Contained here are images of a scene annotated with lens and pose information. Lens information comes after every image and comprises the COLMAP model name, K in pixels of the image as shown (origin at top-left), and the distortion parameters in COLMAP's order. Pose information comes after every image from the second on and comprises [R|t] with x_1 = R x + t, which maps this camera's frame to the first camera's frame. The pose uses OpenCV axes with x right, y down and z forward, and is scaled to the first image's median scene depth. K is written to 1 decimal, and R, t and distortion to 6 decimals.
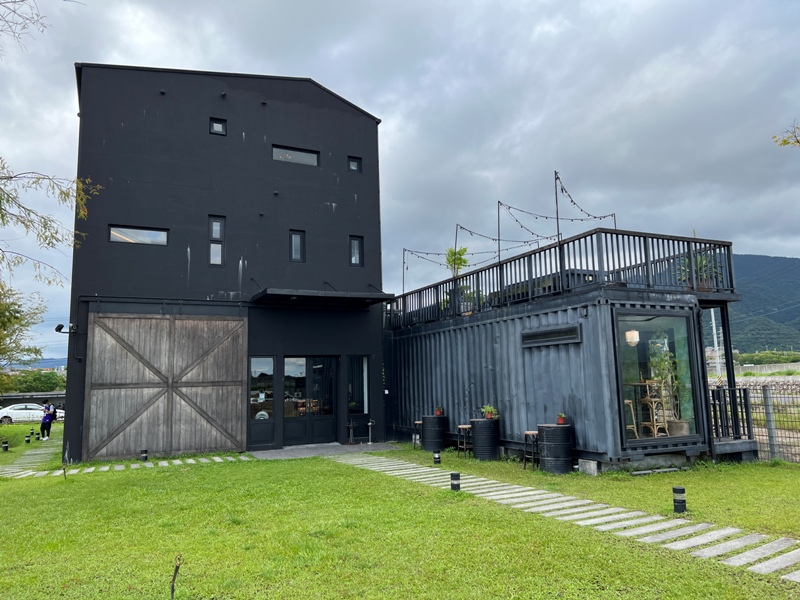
lens RADIAL K [[607.3, 0, 403.1], [0, 607.3, 305.4], [0, 0, 1]] dist [0.050606, -0.025431]
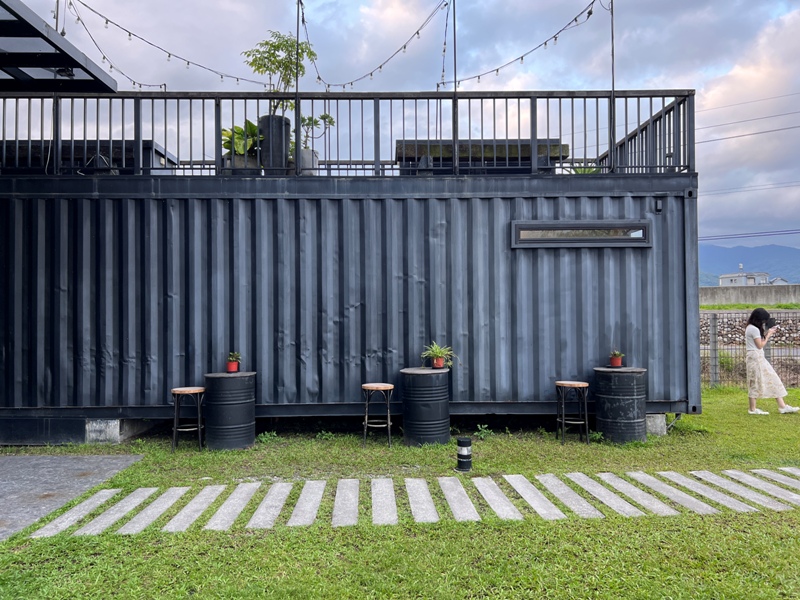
lens RADIAL K [[607.3, 0, 400.1], [0, 607.3, 301.5], [0, 0, 1]] dist [0.050606, -0.025431]
pose [[0.408562, 0.029498, 0.912254, -0.328664], [-0.118739, 0.992702, 0.021079, 0.100971], [-0.904974, -0.116932, 0.409083, 0.696869]]
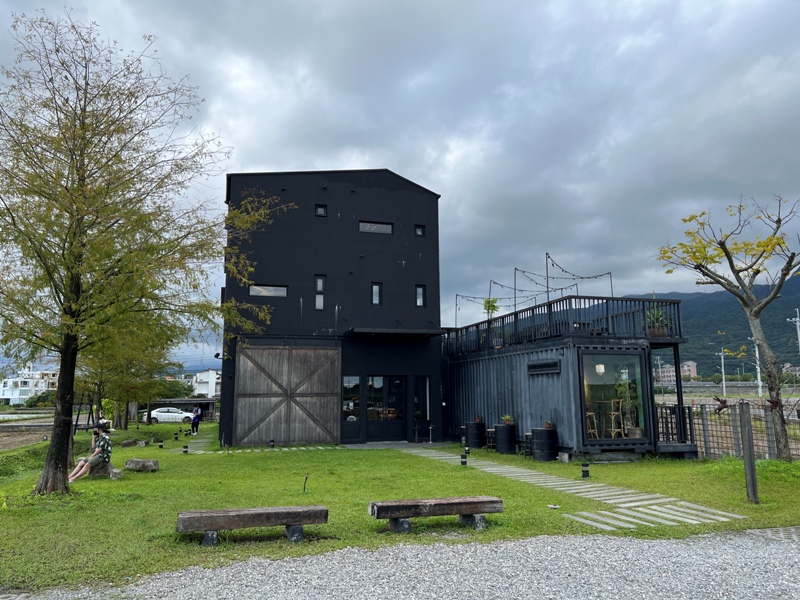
lens RADIAL K [[607.3, 0, 397.9], [0, 607.3, 293.2], [0, 0, 1]] dist [0.050606, -0.025431]
pose [[0.987246, -0.008397, -0.158979, 0.101232], [0.002352, 0.999268, -0.038176, -0.054338], [0.159183, 0.037316, 0.986544, -0.377837]]
